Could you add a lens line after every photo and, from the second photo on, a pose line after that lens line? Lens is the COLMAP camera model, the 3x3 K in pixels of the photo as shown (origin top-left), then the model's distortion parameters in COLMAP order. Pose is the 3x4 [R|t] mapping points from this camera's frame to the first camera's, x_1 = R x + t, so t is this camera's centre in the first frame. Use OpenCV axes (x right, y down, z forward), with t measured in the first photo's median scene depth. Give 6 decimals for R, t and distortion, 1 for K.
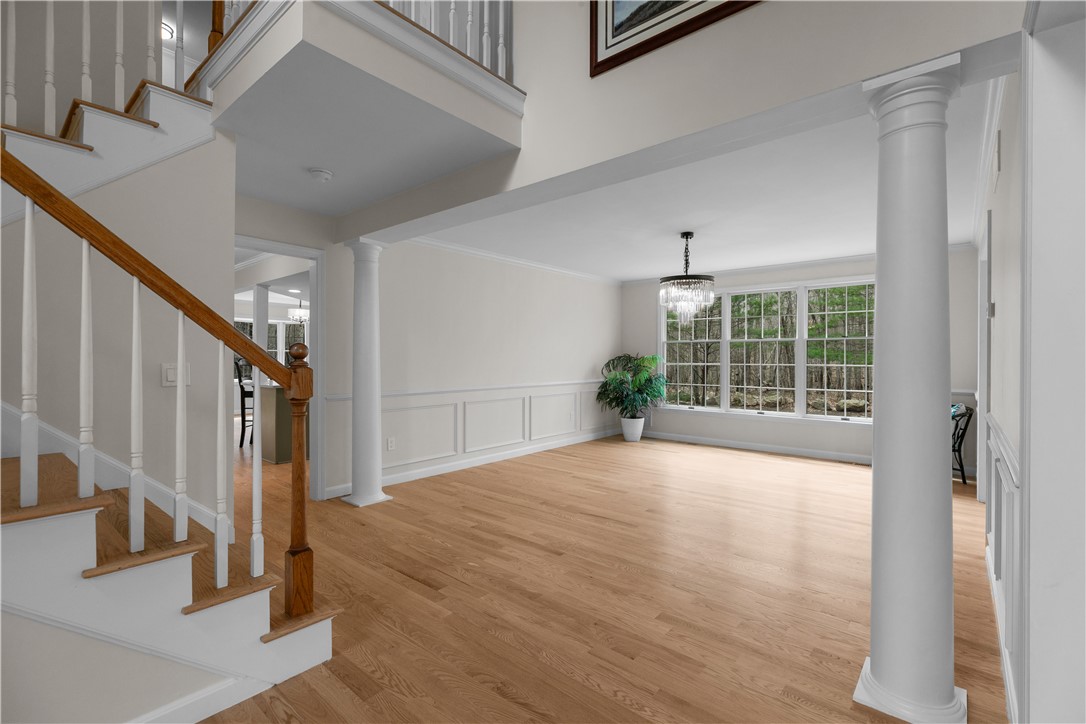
lens RADIAL K [[486.0, 0, 549.9], [0, 486.0, 360.6], [0, 0, 1]] dist [0.000728, 0.000341]
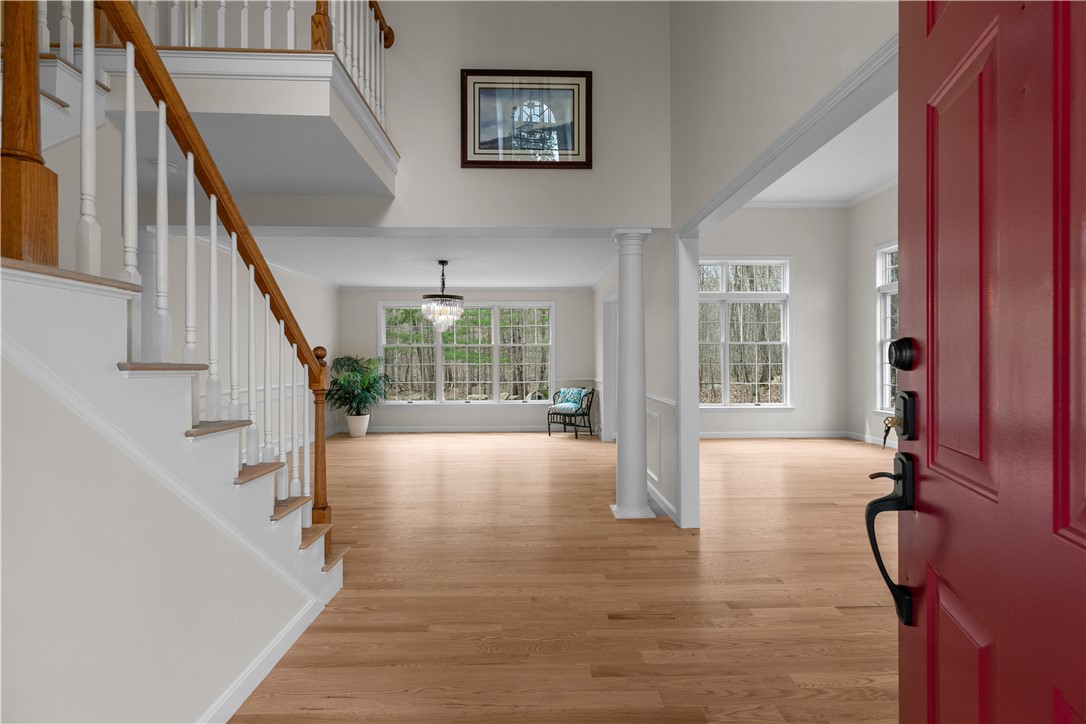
lens RADIAL K [[497.7, 0, 550.1], [0, 497.7, 362.9], [0, 0, 1]] dist [0.000606, 0.000091]
pose [[0.742140, -0.008053, 0.670197, -0.490434], [0.008556, 0.999960, 0.002541, 0.004962], [-0.670191, 0.003849, 0.742179, -0.200345]]
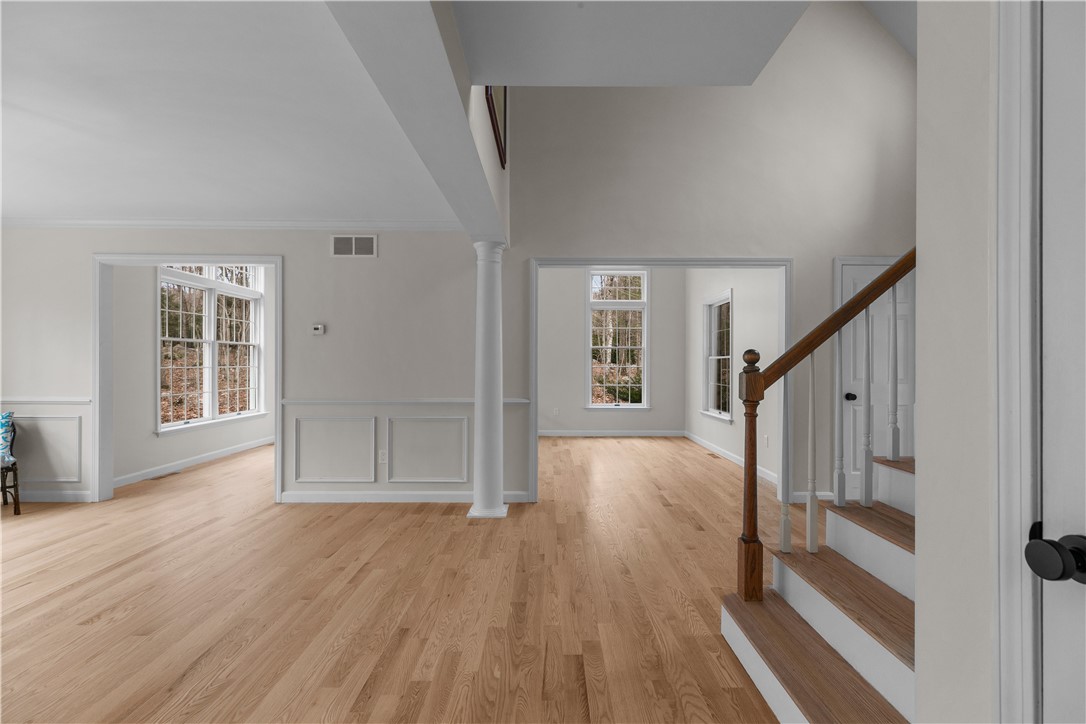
lens RADIAL K [[486.0, 0, 549.9], [0, 486.0, 360.6], [0, 0, 1]] dist [0.000728, 0.000341]
pose [[-0.647100, -0.001623, 0.762404, -0.548390], [-0.001836, 0.999998, 0.000571, -0.004411], [-0.762403, -0.001030, -0.647102, 1.062989]]
